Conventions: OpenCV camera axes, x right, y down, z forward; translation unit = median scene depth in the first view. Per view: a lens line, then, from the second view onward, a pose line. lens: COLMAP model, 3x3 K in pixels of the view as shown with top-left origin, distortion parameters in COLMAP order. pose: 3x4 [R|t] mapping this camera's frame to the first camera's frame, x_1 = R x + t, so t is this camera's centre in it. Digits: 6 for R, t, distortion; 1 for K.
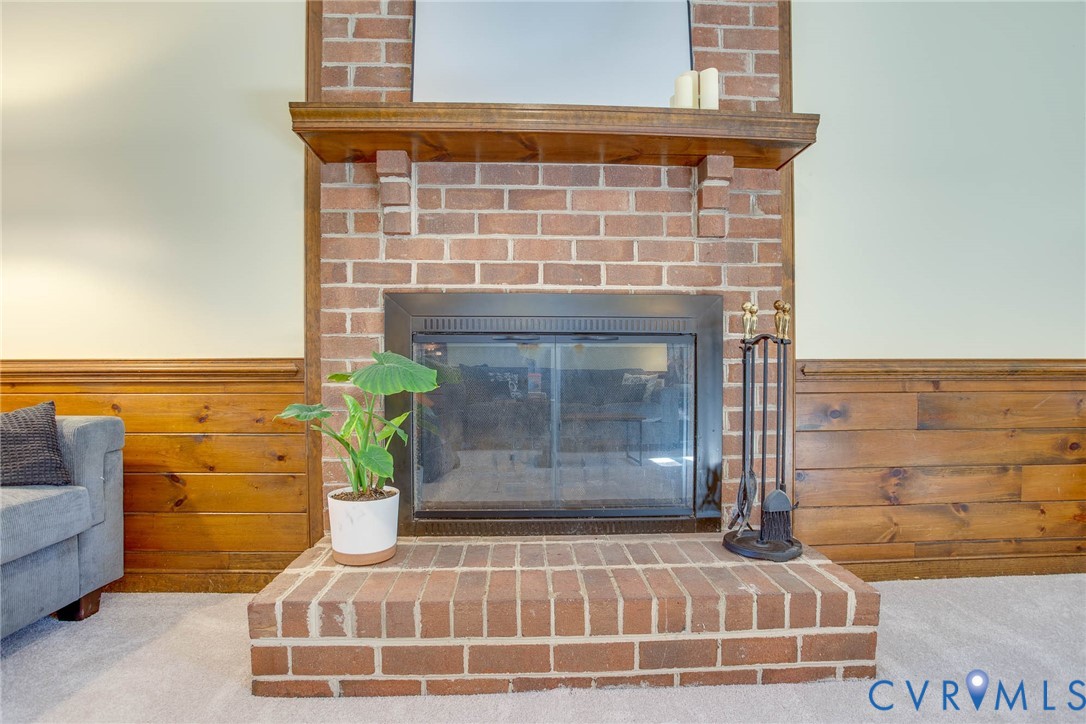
lens RADIAL K [[547.4, 0, 549.8], [0, 547.4, 366.9], [0, 0, 1]] dist [-0.049715, 0.004274]
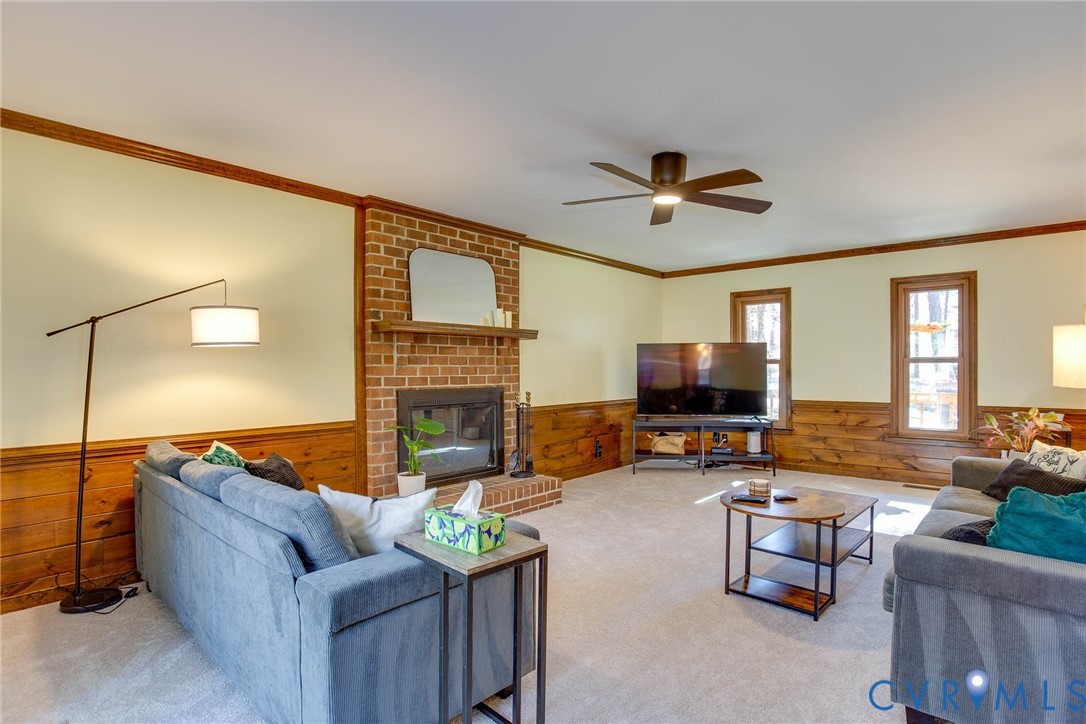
lens RADIAL K [[547.4, 0, 545.4], [0, 547.4, 368.5], [0, 0, 1]] dist [-0.049715, 0.004274]
pose [[0.697618, -0.002039, 0.716467, -1.514852], [0.005132, 0.999985, -0.002151, -0.219421], [-0.716452, 0.005178, 0.697618, -1.069220]]
